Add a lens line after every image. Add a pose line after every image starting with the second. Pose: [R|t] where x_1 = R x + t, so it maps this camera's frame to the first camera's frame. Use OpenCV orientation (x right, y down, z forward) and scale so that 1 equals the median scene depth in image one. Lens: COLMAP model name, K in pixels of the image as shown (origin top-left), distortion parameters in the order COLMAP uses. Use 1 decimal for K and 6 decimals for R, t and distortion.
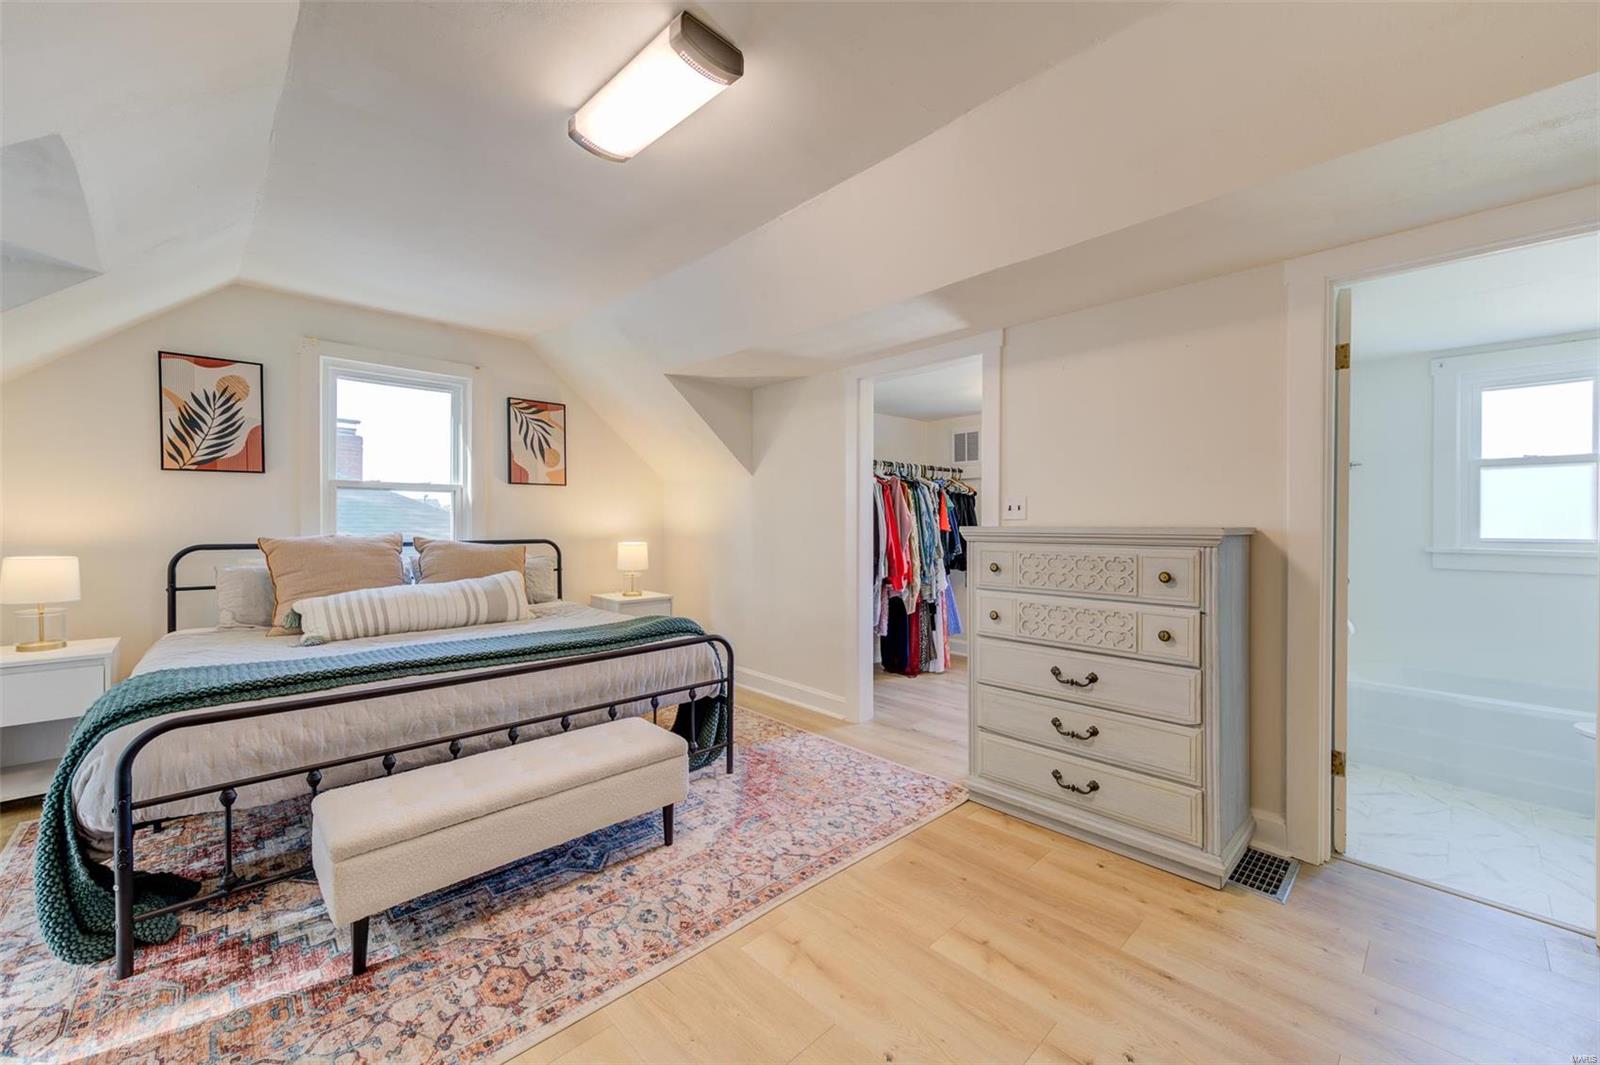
lens RADIAL K [[629.6, 0, 794.9], [0, 629.6, 530.2], [0, 0, 1]] dist [0.005463, -0.001134]
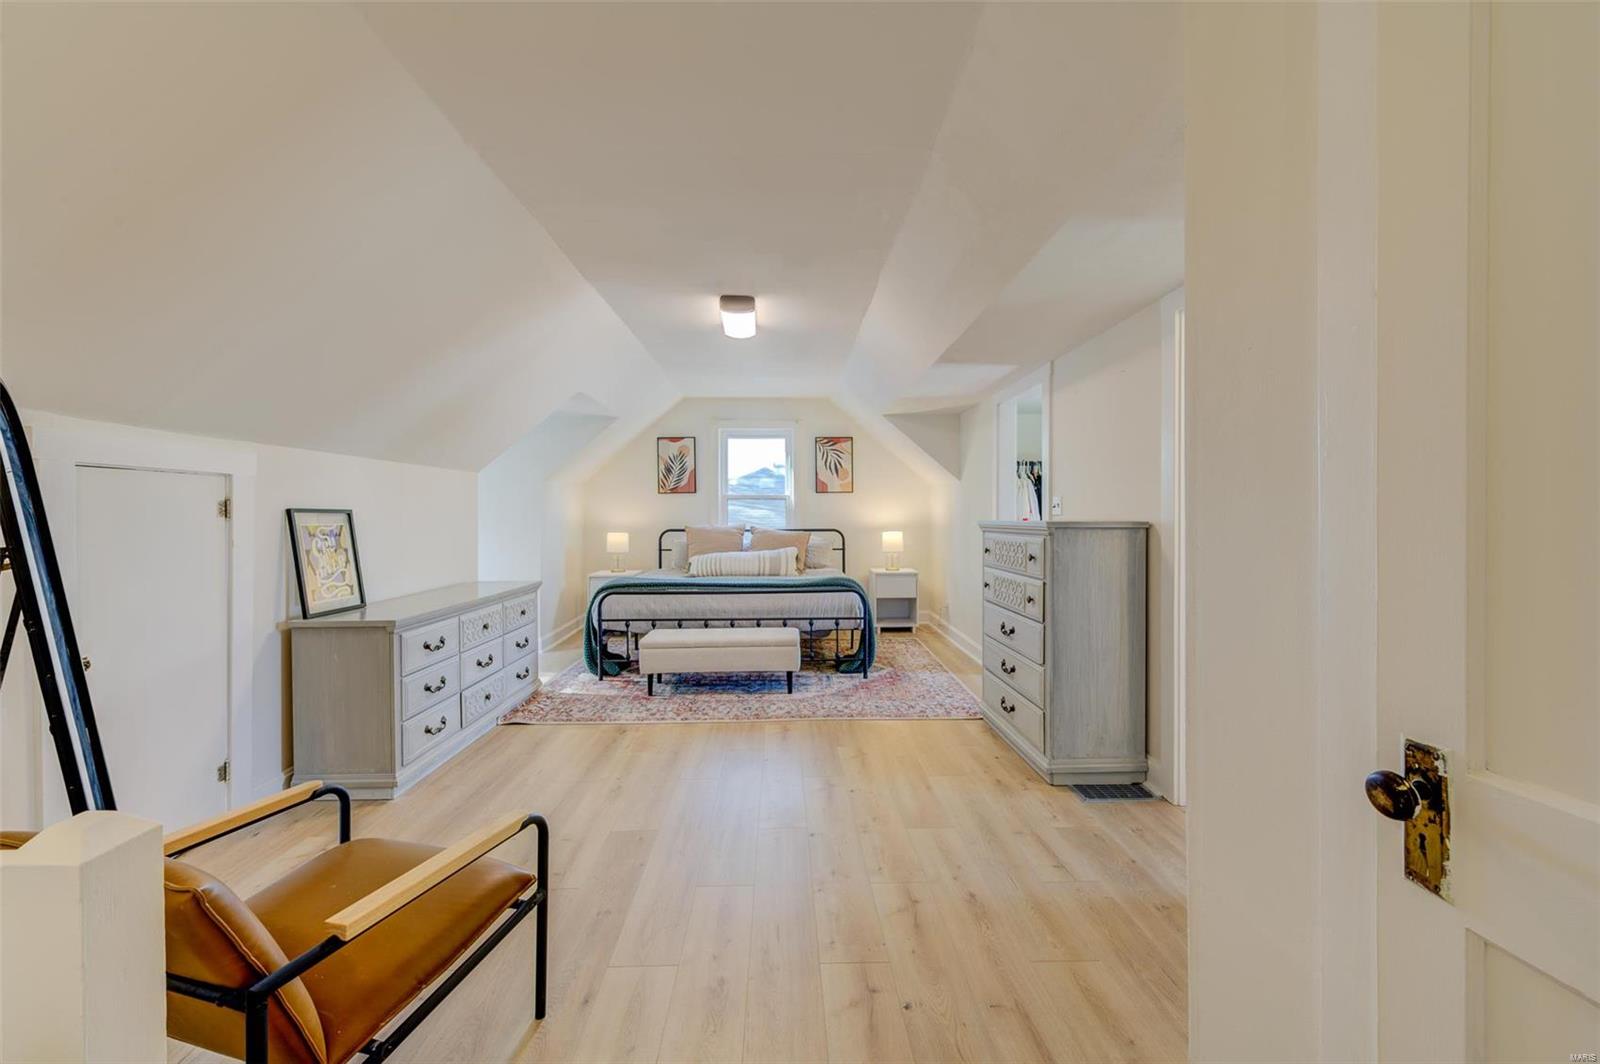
lens RADIAL K [[629.6, 0, 792.0], [0, 629.6, 533.1], [0, 0, 1]] dist [0.005463, -0.001134]
pose [[0.734754, 0.013961, -0.678190, 0.755669], [-0.005120, 0.999874, 0.015037, 0.002840], [0.678314, -0.007576, 0.734733, -0.246207]]
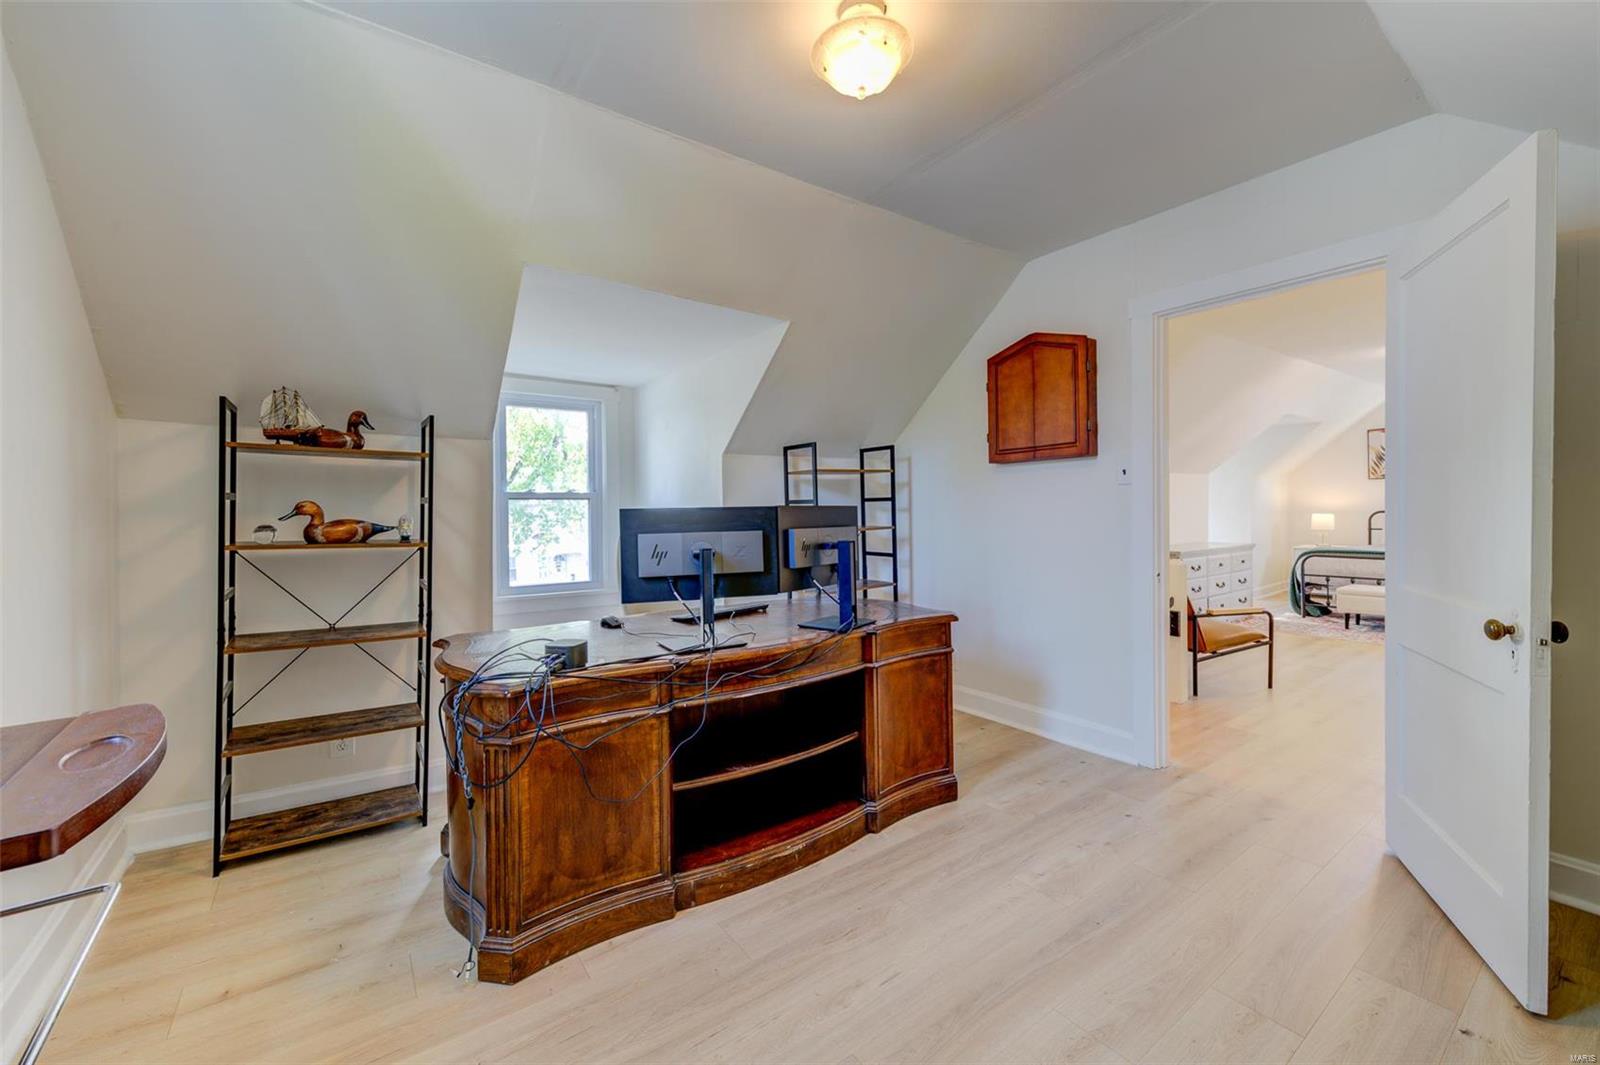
lens RADIAL K [[629.6, 0, 798.3], [0, 629.6, 522.5], [0, 0, 1]] dist [0.005463, -0.001134]
pose [[-0.152999, 0.015529, -0.988104, 1.700897], [0.005381, 0.999875, 0.014881, 0.020811], [0.988212, -0.003040, -0.153064, -0.773770]]
